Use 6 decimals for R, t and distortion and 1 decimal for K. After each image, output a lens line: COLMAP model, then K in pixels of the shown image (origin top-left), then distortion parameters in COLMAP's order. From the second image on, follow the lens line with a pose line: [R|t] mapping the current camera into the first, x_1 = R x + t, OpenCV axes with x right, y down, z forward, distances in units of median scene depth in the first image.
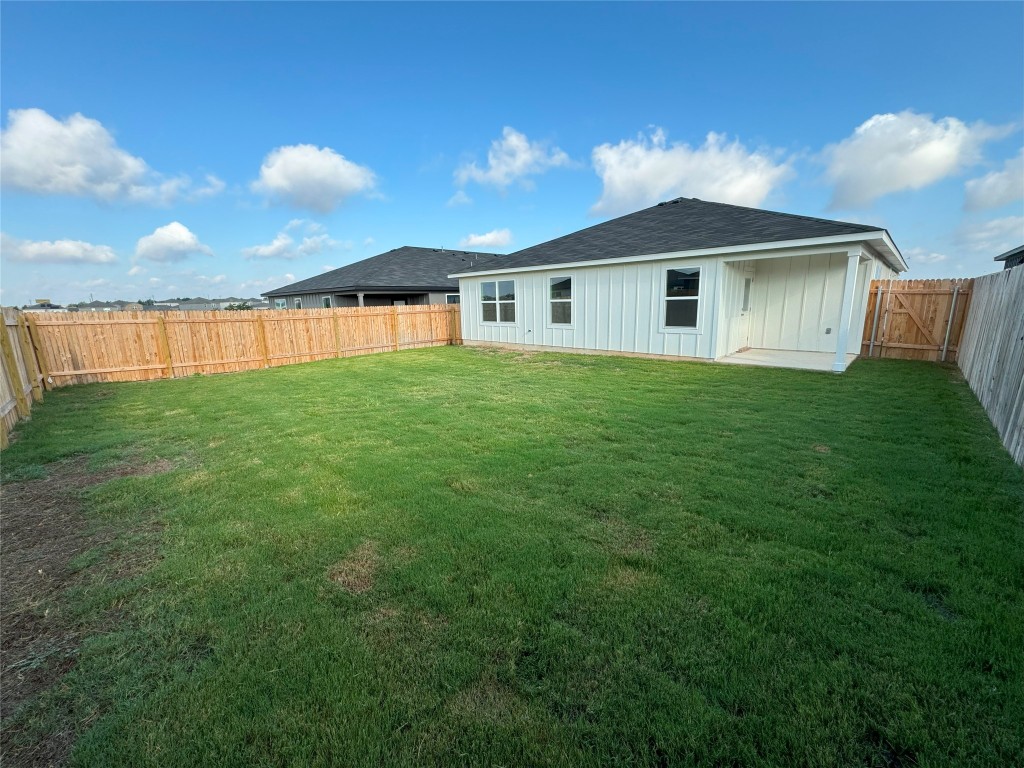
lens RADIAL K [[409.1, 0, 514.1], [0, 409.1, 383.0], [0, 0, 1]] dist [-0.000711, 0.000252]
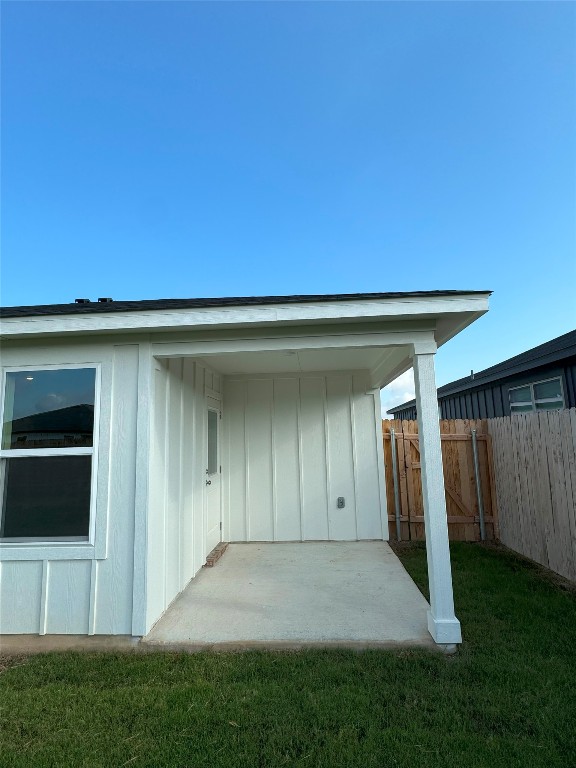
lens RADIAL K [[381.8, 0, 288.0], [0, 381.8, 384.0], [0, 0, 1]] dist [-0.002958, 0.001129]
pose [[0.757481, 0.095401, 0.645849, 0.312990], [0.139687, 0.942673, -0.303077, -0.121698], [-0.637738, 0.319792, 0.700731, 0.560887]]
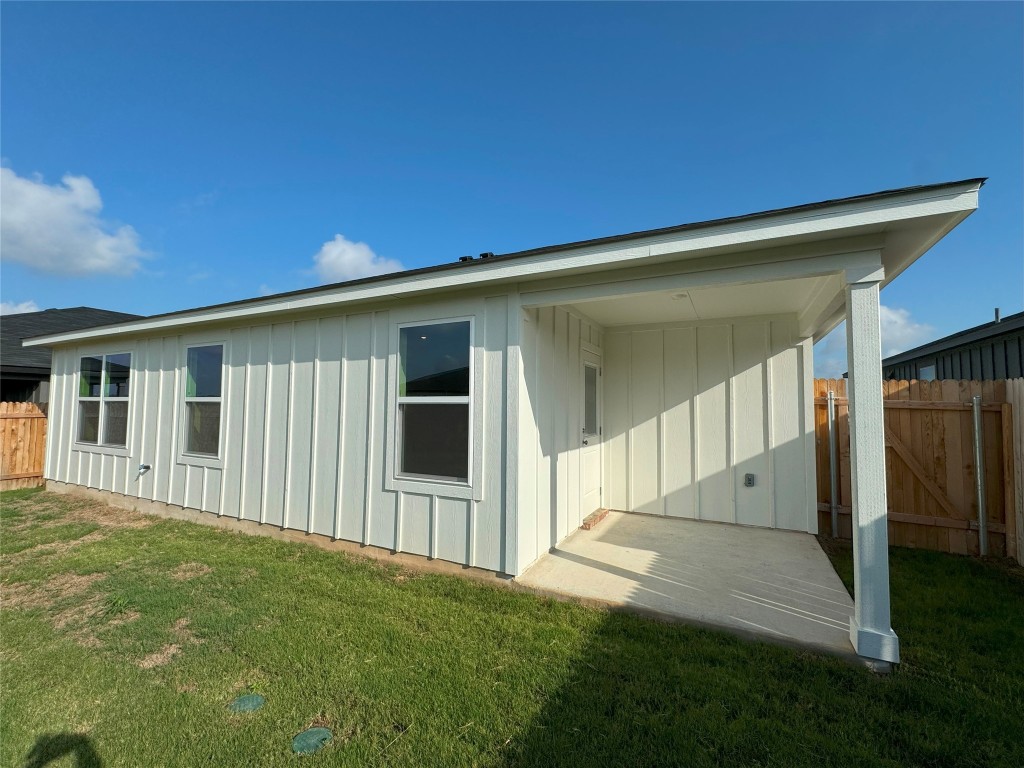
lens RADIAL K [[437.6, 0, 512.0], [0, 437.6, 384.0], [0, 0, 1]] dist [0.000632, 0.000106]
pose [[0.954101, 0.050177, 0.295251, 0.321113], [0.026504, 0.967849, -0.250133, -0.106331], [-0.298310, 0.246477, 0.922096, 0.538142]]
